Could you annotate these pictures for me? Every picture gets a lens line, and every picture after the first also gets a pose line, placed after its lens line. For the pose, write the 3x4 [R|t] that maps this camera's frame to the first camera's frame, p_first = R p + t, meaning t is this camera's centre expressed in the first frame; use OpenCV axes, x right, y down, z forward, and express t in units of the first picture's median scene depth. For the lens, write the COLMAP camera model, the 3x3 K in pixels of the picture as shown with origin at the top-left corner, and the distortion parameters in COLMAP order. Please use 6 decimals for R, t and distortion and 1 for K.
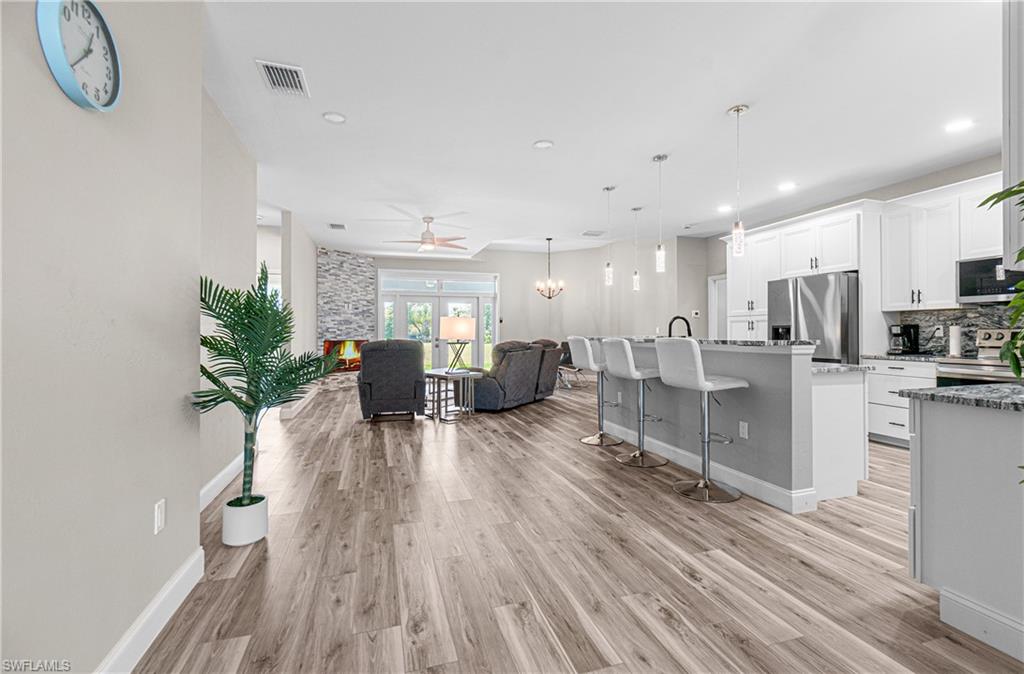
lens RADIAL K [[451.8, 0, 511.7], [0, 451.8, 334.0], [0, 0, 1]] dist [-0.008277, 0.000202]
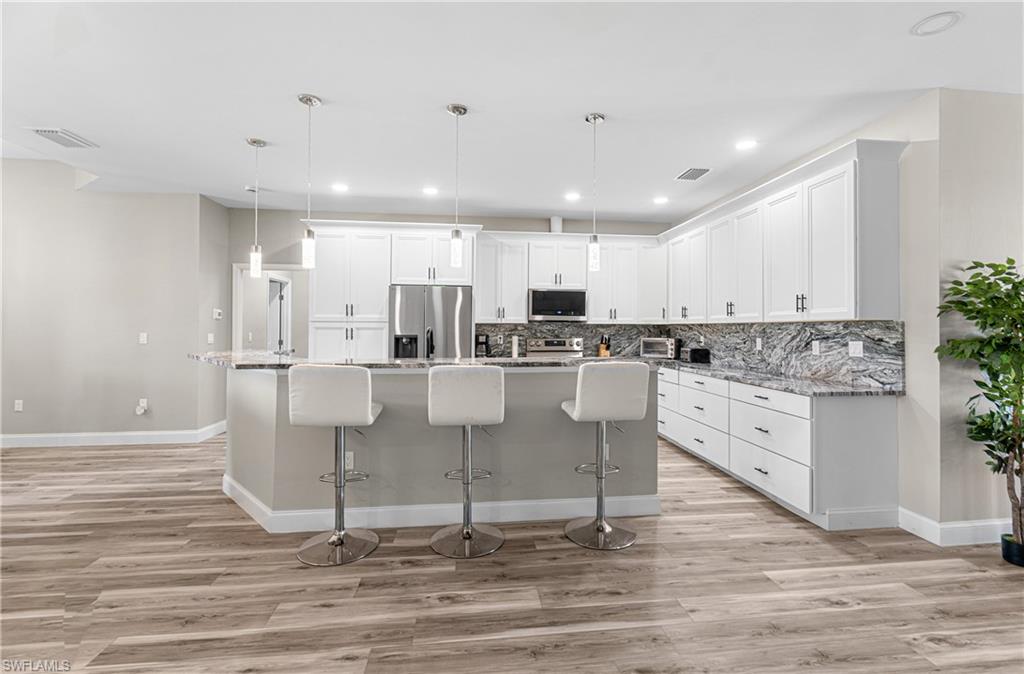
lens RADIAL K [[451.8, 0, 513.9], [0, 451.8, 335.4], [0, 0, 1]] dist [-0.008277, 0.000202]
pose [[0.172384, -0.017672, 0.984871, -0.257917], [-0.002710, 0.999827, 0.018414, -0.032535], [-0.985026, -0.005843, 0.172307, 0.554665]]
